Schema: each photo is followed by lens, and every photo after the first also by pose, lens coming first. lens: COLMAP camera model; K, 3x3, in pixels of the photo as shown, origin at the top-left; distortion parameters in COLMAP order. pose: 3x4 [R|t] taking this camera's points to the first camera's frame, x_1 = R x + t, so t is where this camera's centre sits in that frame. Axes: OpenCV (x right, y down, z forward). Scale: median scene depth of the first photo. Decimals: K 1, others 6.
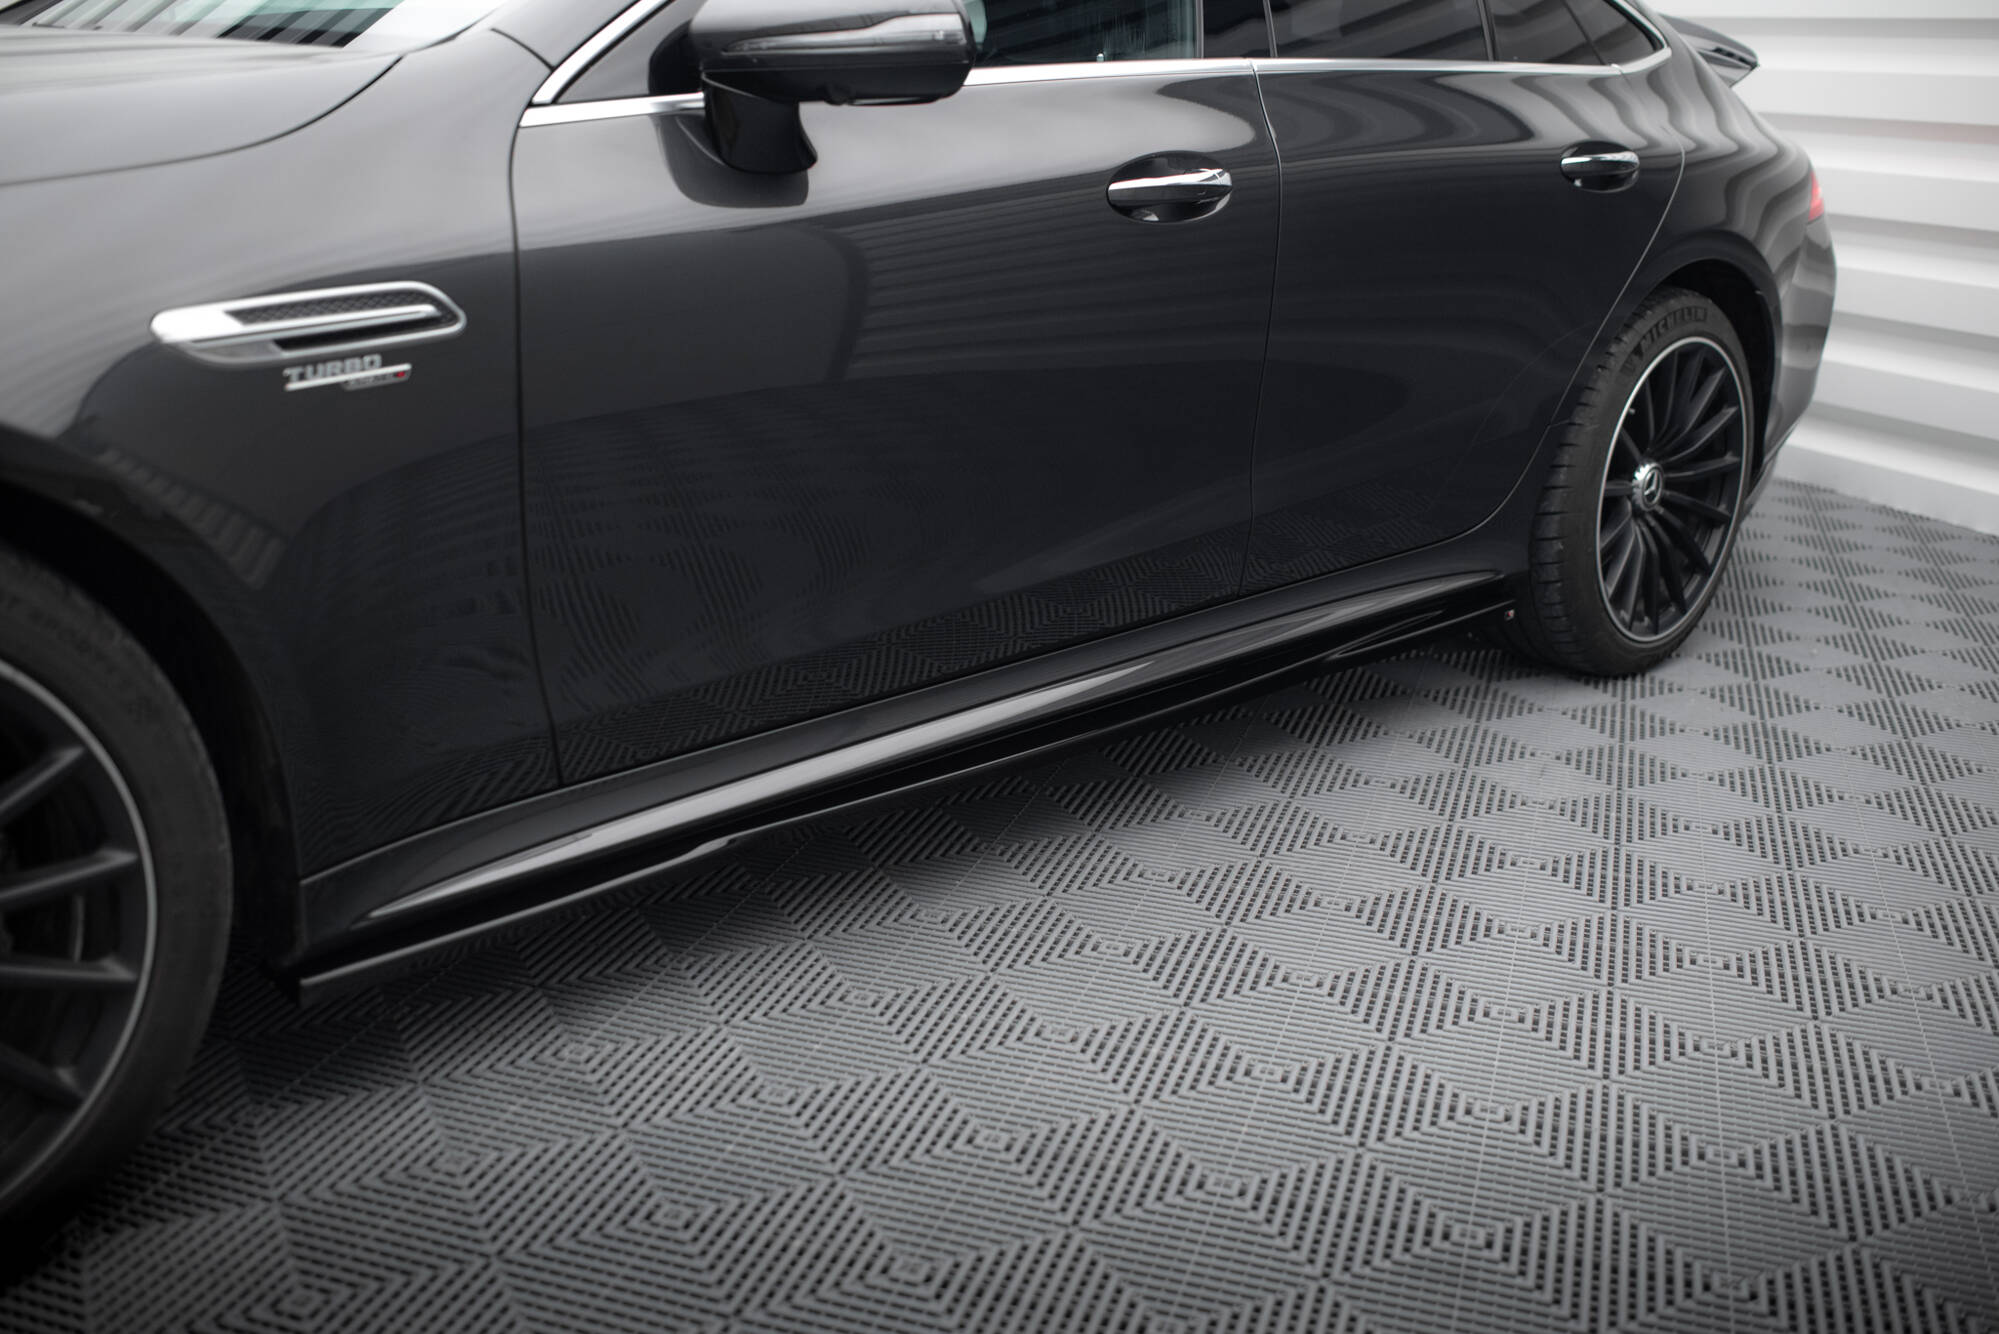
lens RADIAL K [[1822.0, 0, 960.6], [0, 1822.0, 667.7], [0, 0, 1]] dist [-0.046581, 0.008069]
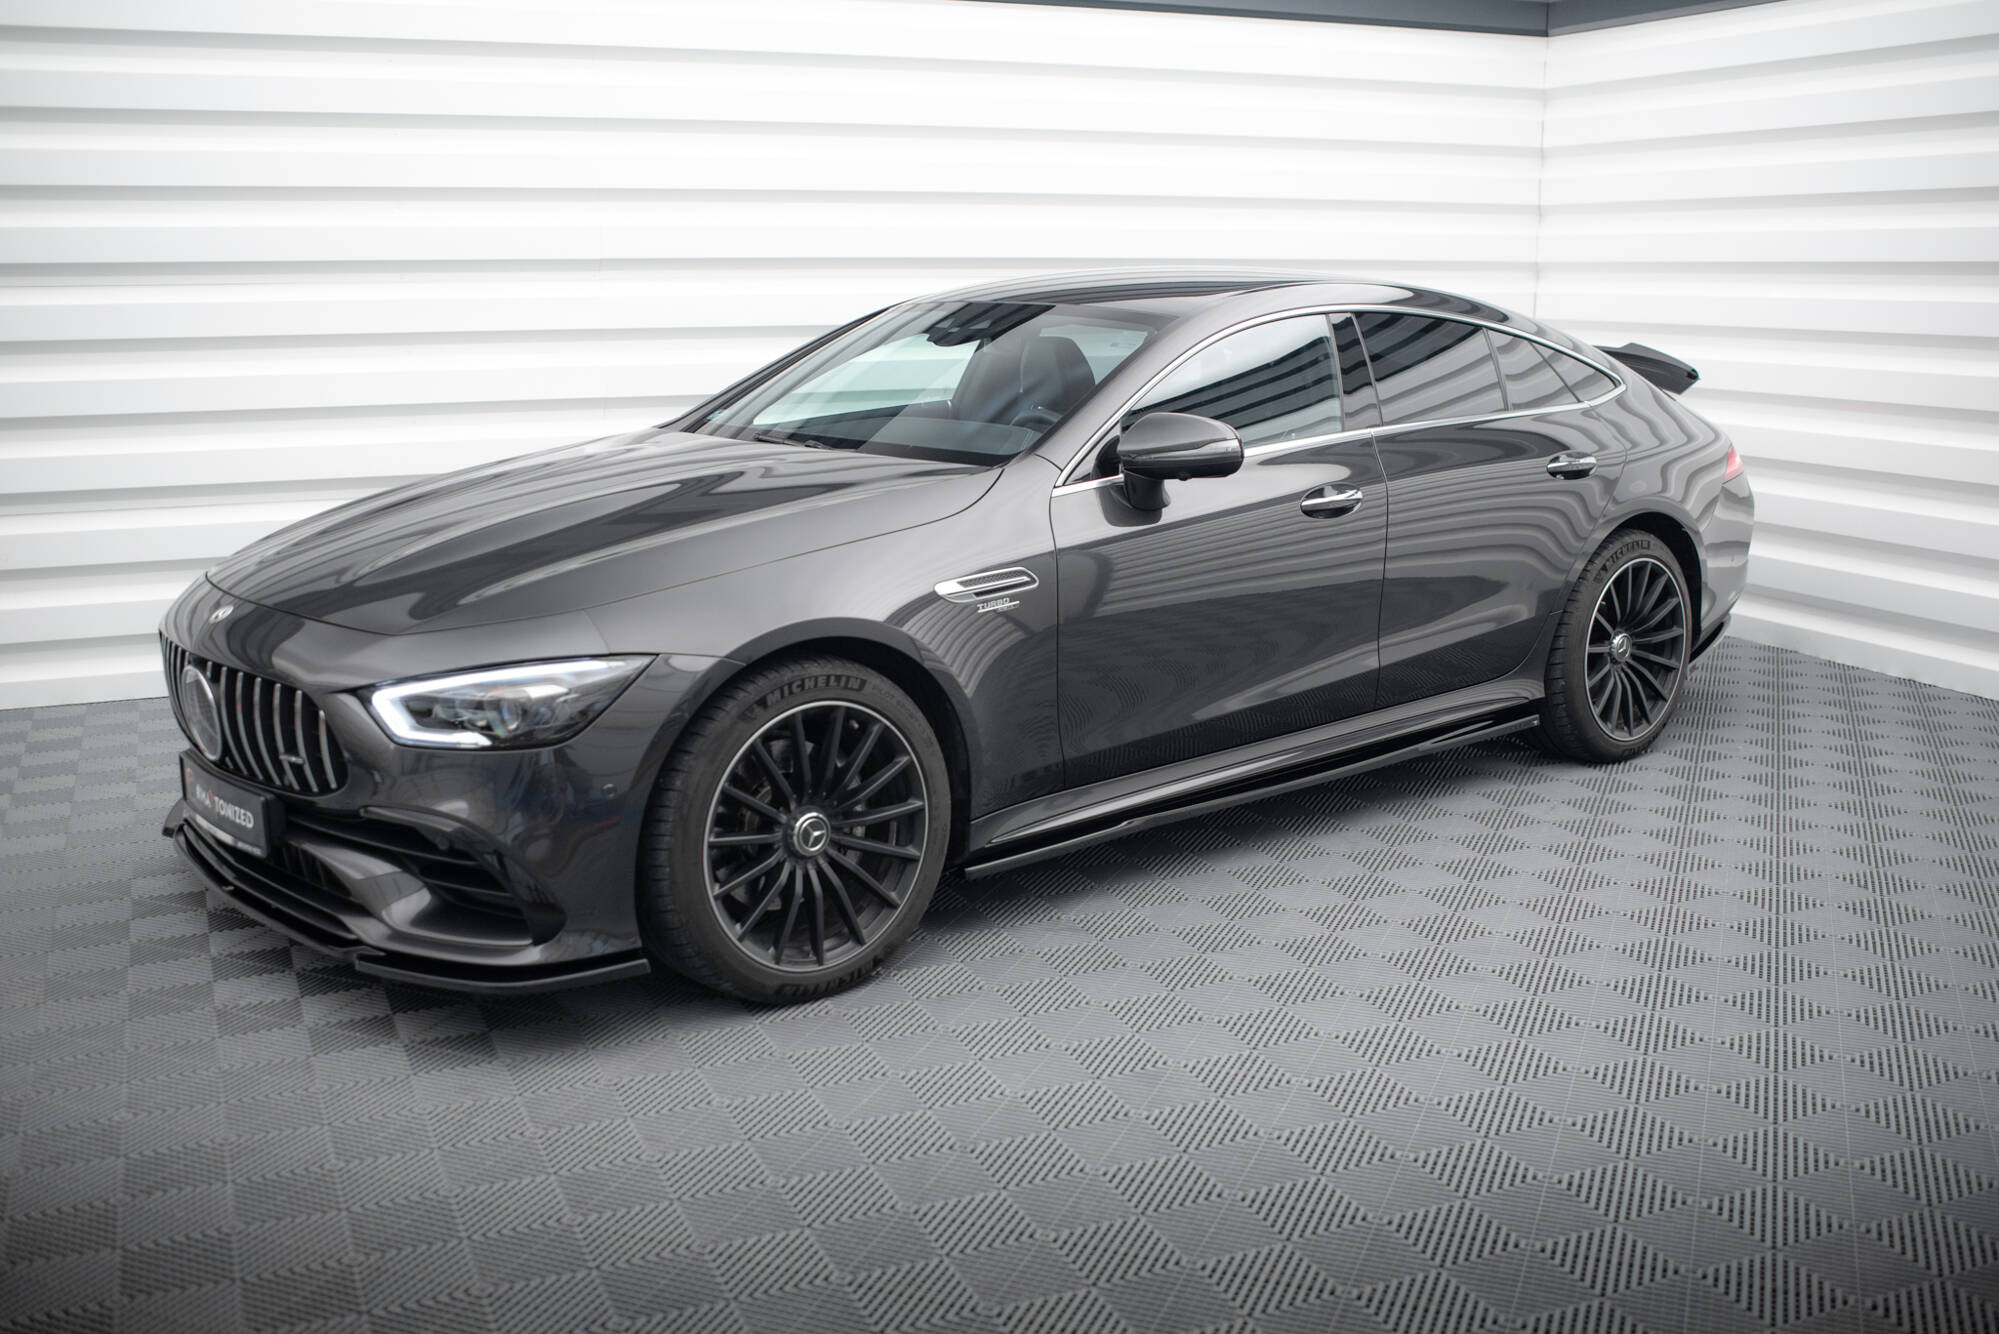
lens RADIAL K [[1822.0, 0, 960.6], [0, 1822.0, 667.7], [0, 0, 1]] dist [-0.046581, 0.008069]
pose [[0.997250, -0.021001, -0.071078, -0.119182], [0.013303, 0.994161, -0.107085, 0.098433], [0.072911, 0.105845, 0.991706, -0.770931]]
